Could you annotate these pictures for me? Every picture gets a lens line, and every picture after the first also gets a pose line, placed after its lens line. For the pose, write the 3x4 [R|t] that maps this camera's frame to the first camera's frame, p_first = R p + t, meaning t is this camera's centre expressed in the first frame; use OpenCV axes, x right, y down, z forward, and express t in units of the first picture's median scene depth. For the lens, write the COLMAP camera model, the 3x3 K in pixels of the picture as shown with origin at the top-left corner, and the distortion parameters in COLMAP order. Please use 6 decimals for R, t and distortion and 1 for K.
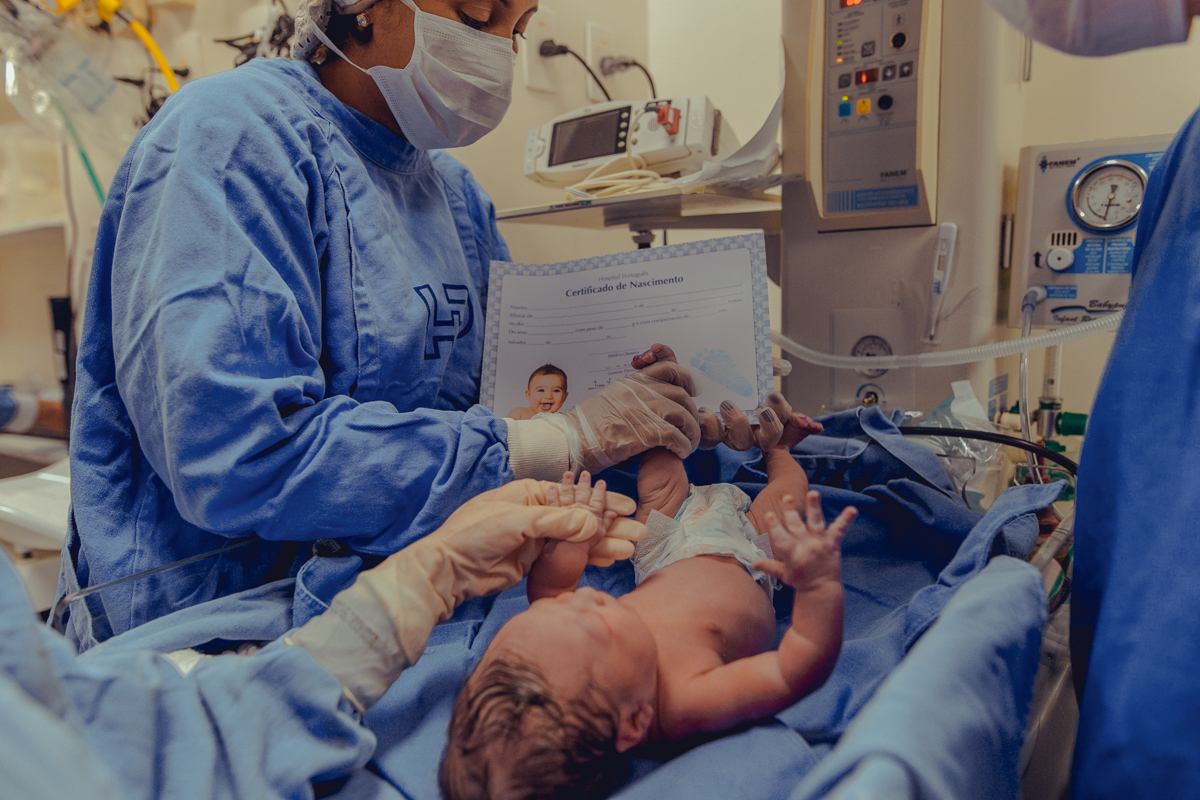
lens RADIAL K [[862.2, 0, 604.4], [0, 862.2, 389.7], [0, 0, 1]] dist [0.039538, -0.000024]
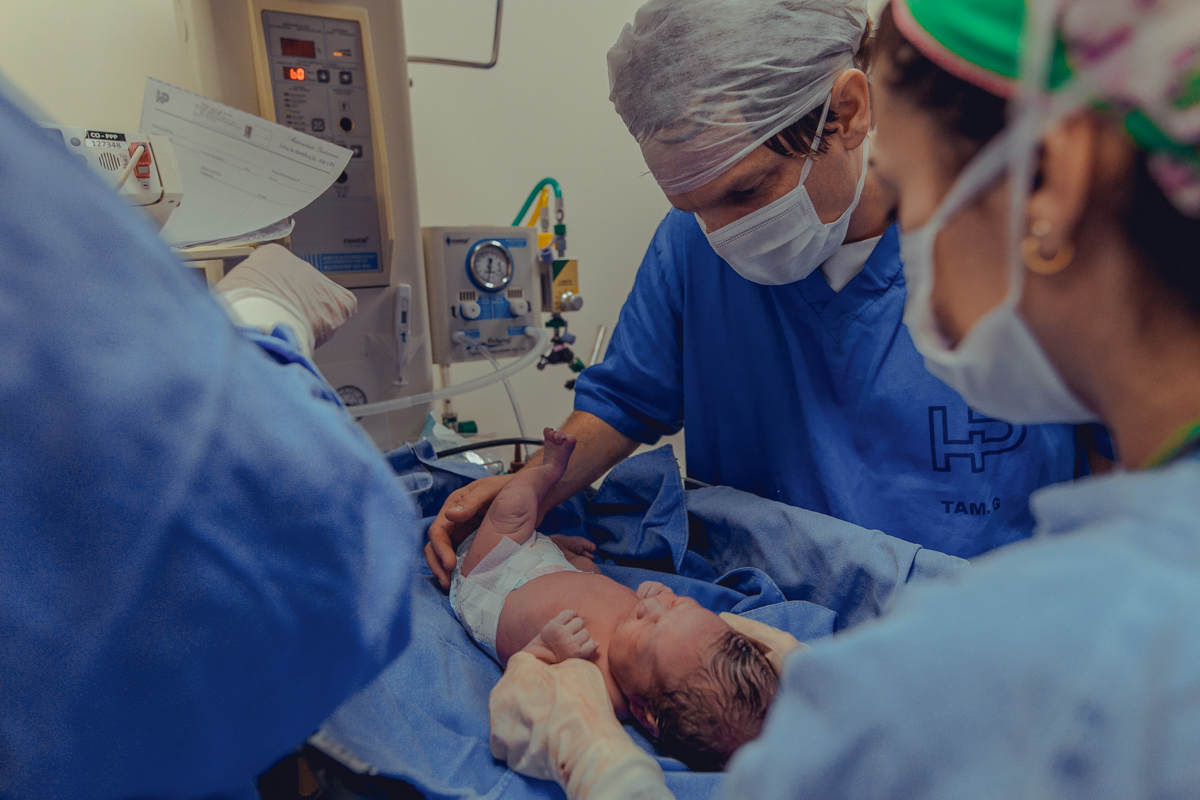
lens RADIAL K [[862.2, 0, 604.4], [0, 862.2, 389.7], [0, 0, 1]] dist [0.039538, -0.000024]
pose [[0.236467, -0.131595, 0.962687, -0.697695], [0.175723, 0.980240, 0.090831, -0.105494], [-0.955618, 0.147687, 0.254919, 0.436914]]
